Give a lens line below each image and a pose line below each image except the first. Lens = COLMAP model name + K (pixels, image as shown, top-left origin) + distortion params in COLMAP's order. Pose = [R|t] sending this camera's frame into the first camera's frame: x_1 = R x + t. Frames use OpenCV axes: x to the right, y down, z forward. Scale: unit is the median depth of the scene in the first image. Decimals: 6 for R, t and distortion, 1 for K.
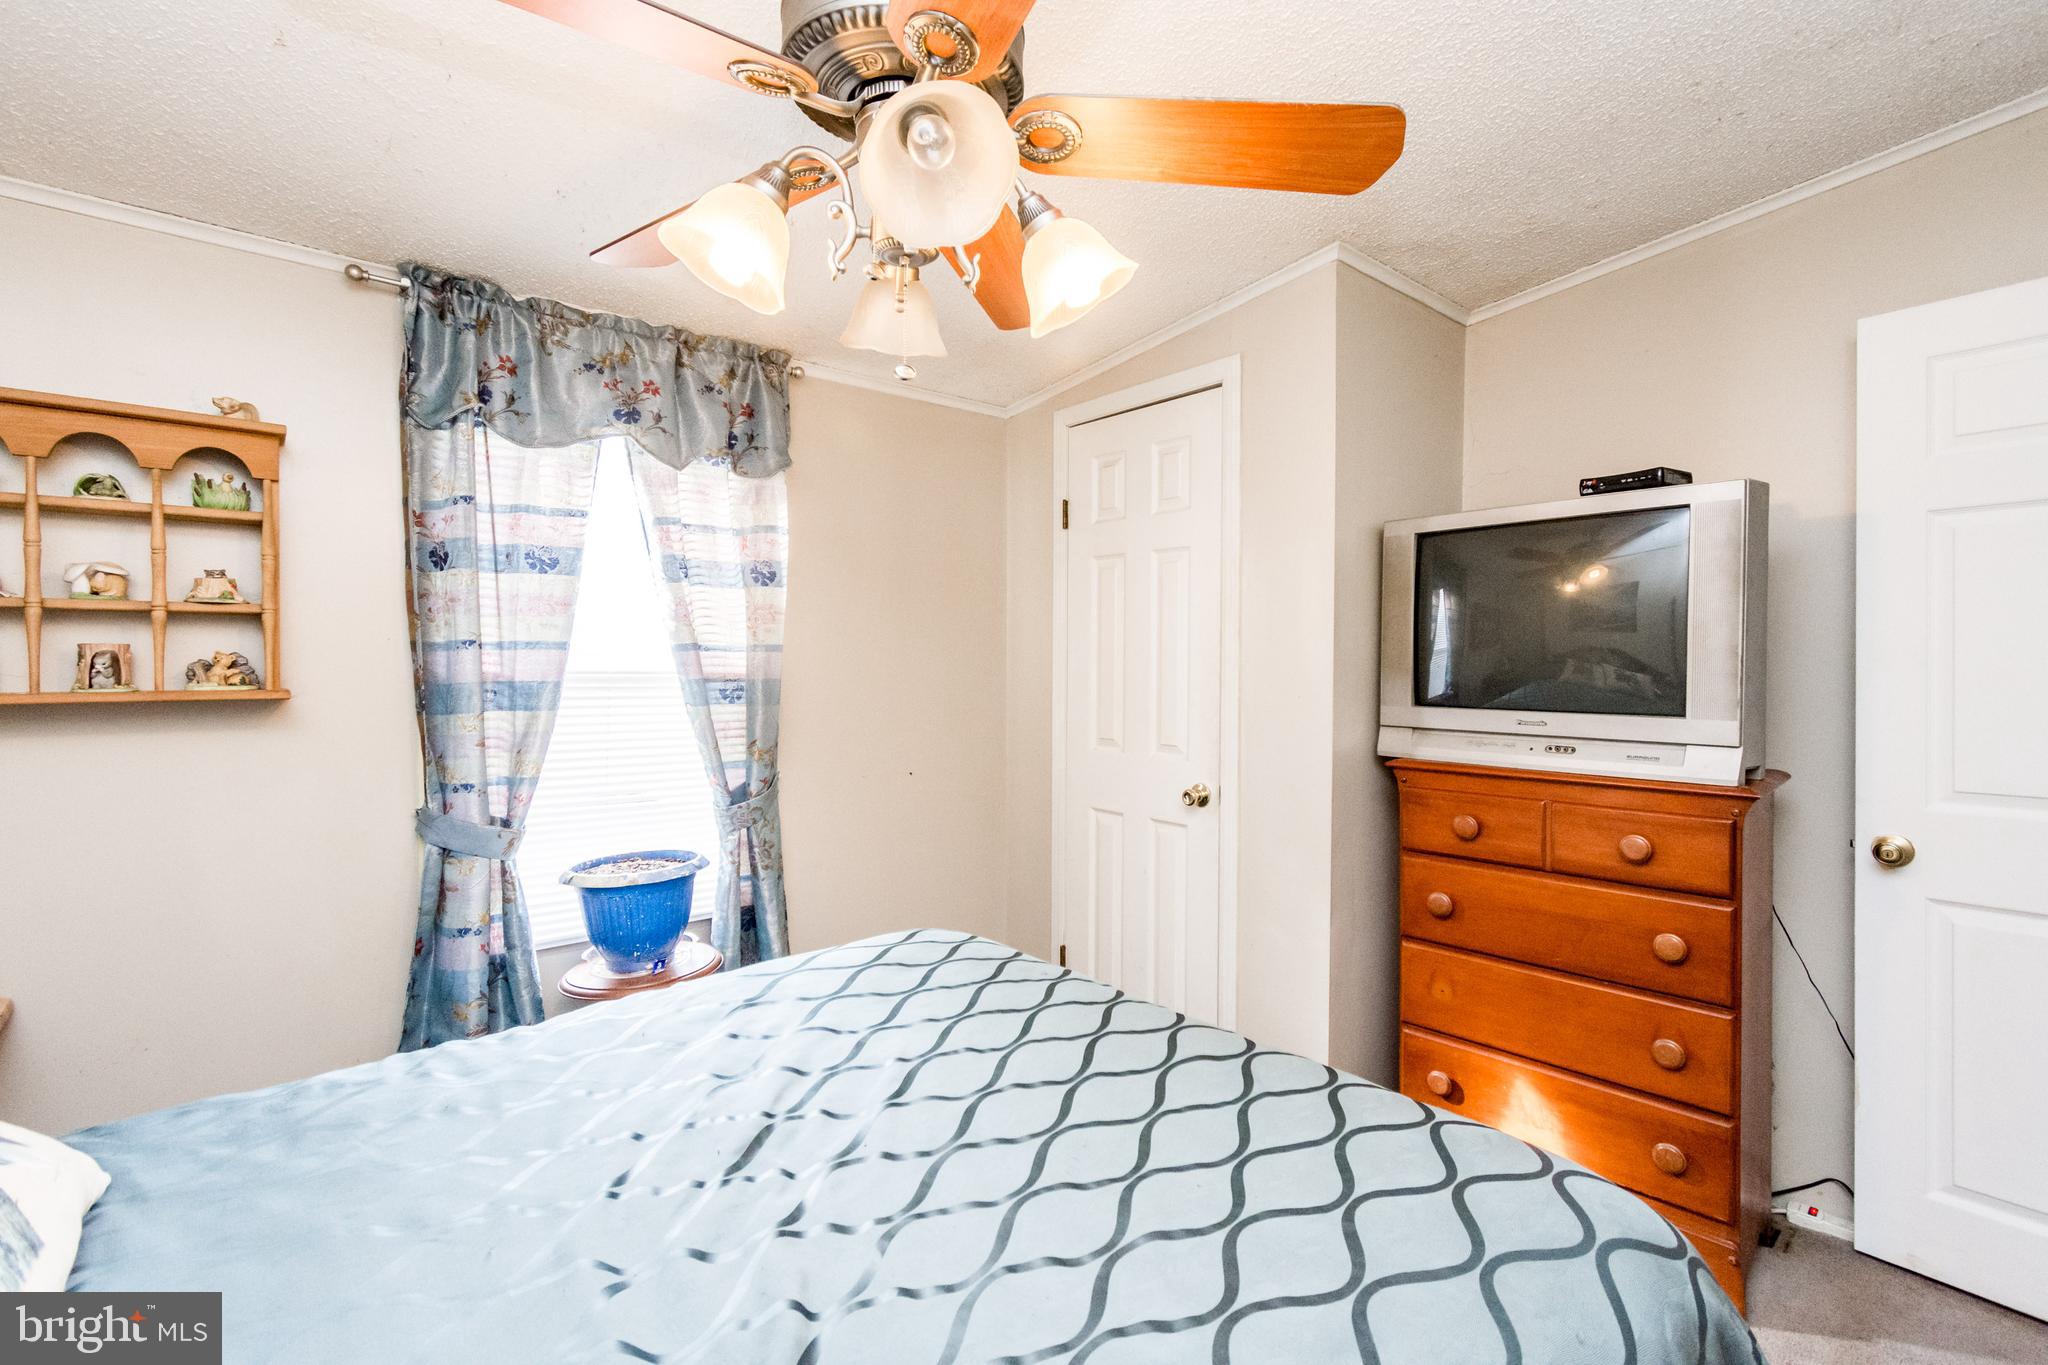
lens RADIAL K [[912.5, 0, 1024.0], [0, 912.5, 677.8], [0, 0, 1]] dist [0.005609, -0.001212]
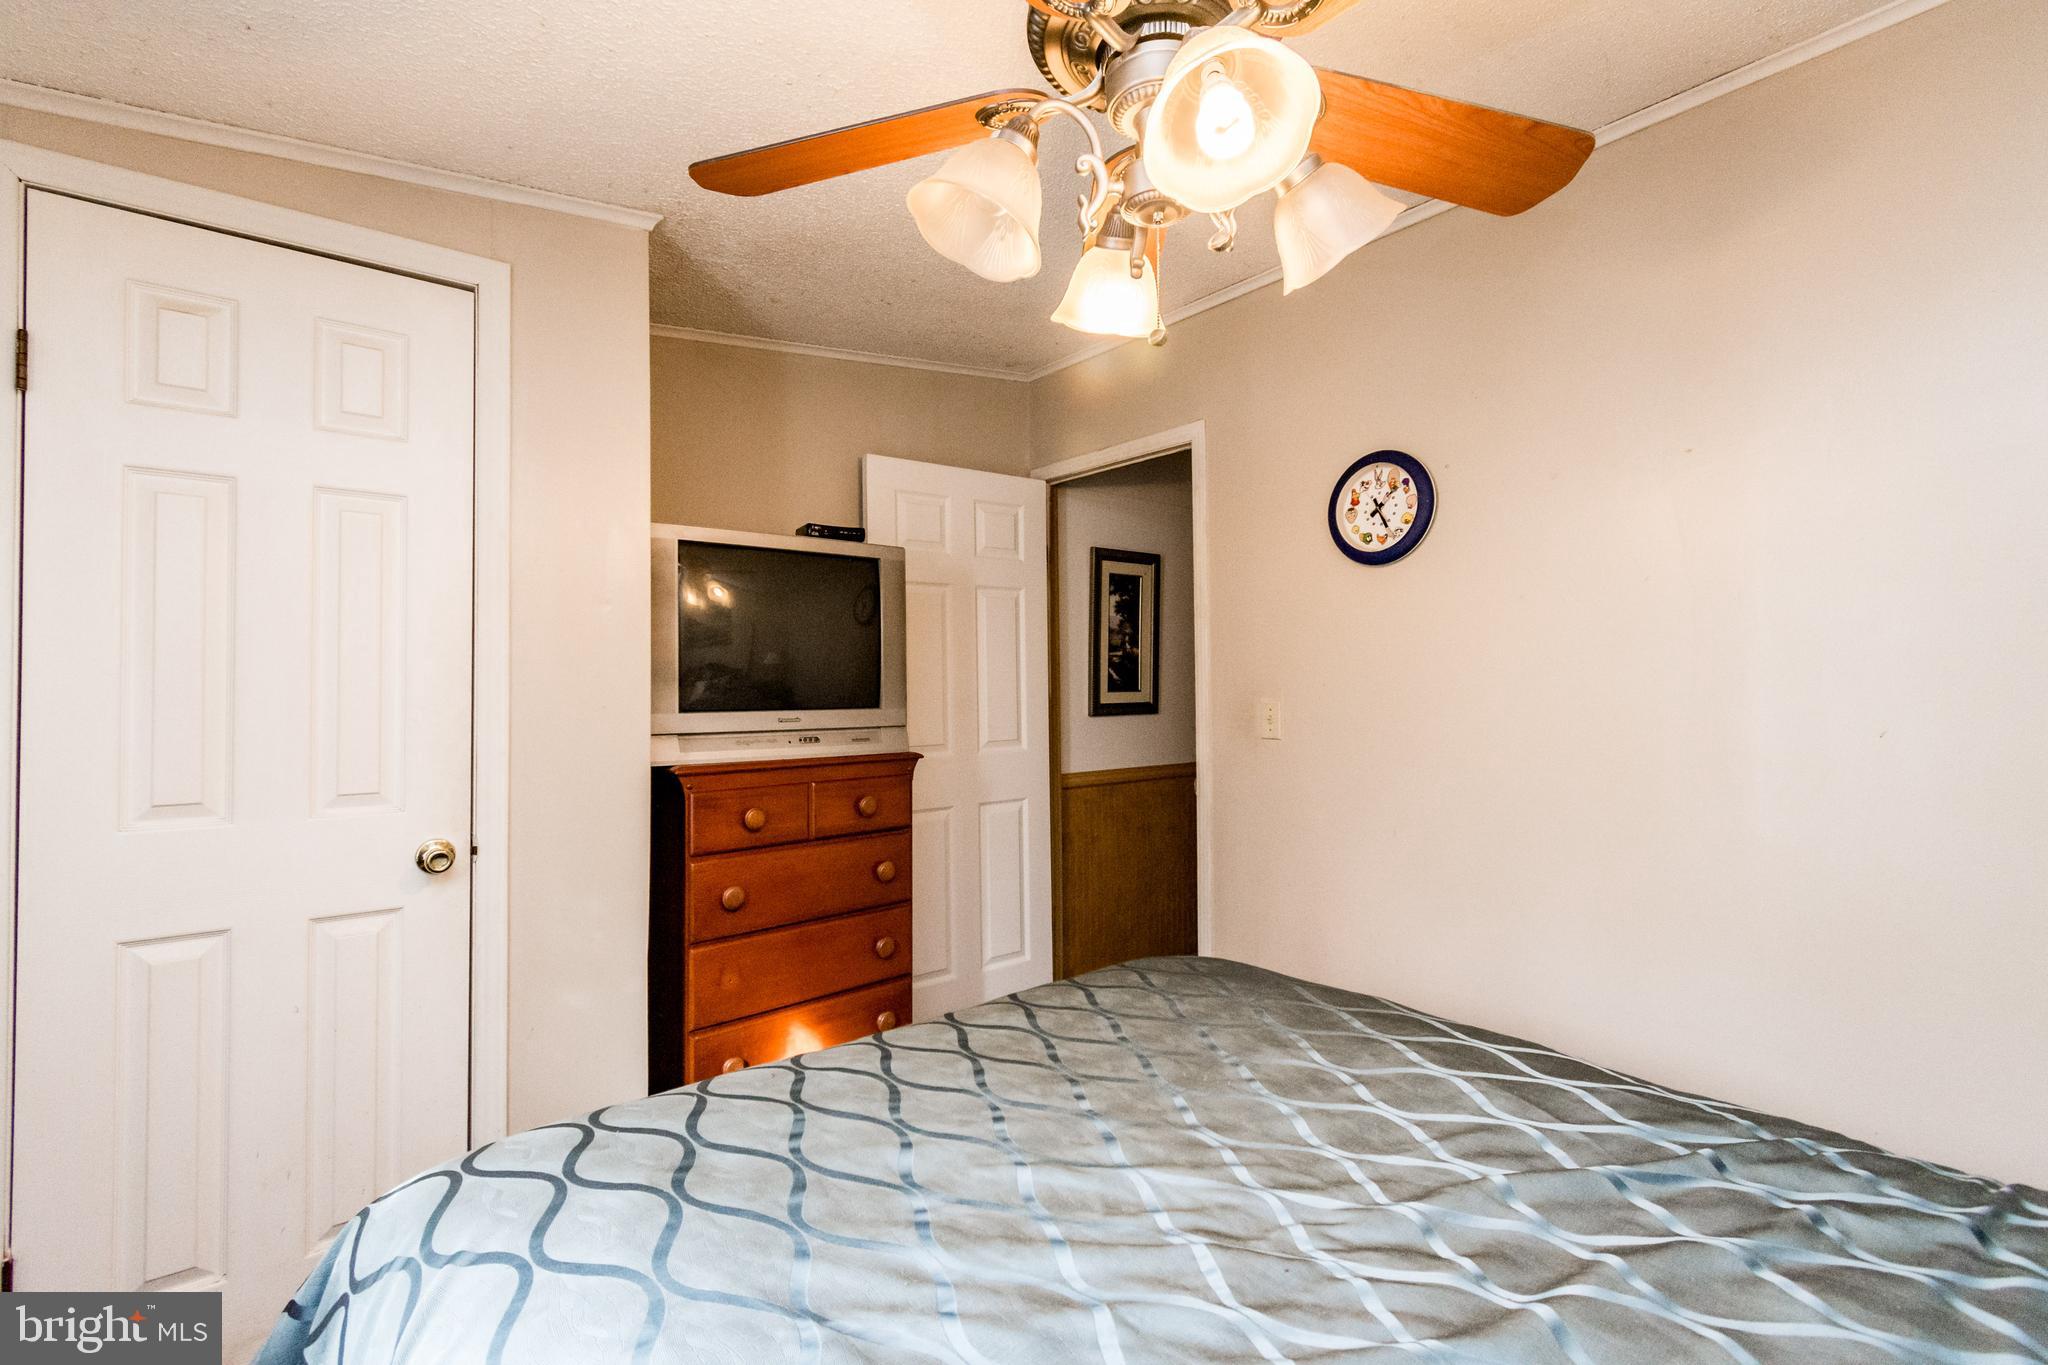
lens RADIAL K [[912.5, 0, 1022.6], [0, 912.5, 680.9], [0, 0, 1]] dist [0.005609, -0.001212]
pose [[0.027906, -0.004510, 0.999600, -0.481838], [0.017880, 0.999832, 0.004012, -0.000906], [-0.999451, 0.017761, 0.027982, 0.514169]]
